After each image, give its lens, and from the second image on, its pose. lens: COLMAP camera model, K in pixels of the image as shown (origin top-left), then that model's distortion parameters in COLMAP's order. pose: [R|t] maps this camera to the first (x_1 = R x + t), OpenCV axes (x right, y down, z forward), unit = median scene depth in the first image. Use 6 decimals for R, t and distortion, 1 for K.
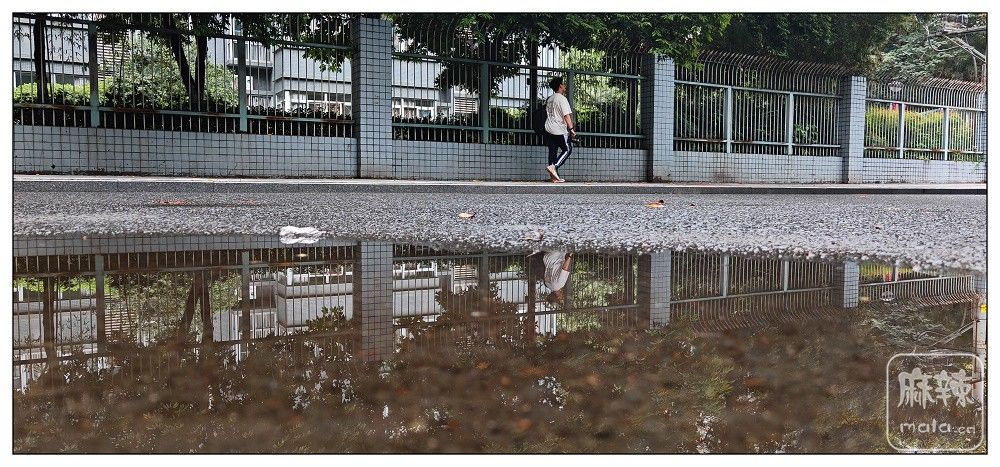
lens RADIAL K [[757.8, 0, 421.1], [0, 757.8, 227.4], [0, 0, 1]] dist [0.025708, -0.010743]
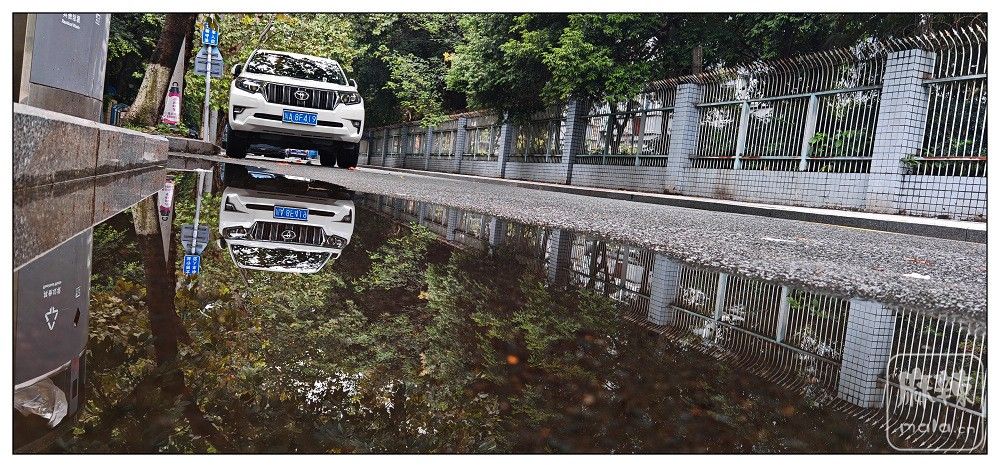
lens RADIAL K [[757.8, 0, 502.4], [0, 757.8, 235.3], [0, 0, 1]] dist [0.025708, -0.010743]
pose [[-0.135028, 0.049175, -0.989621, 1.401037], [-0.158780, 0.984787, 0.070599, -0.037363], [0.978037, 0.166665, -0.125165, 0.853589]]
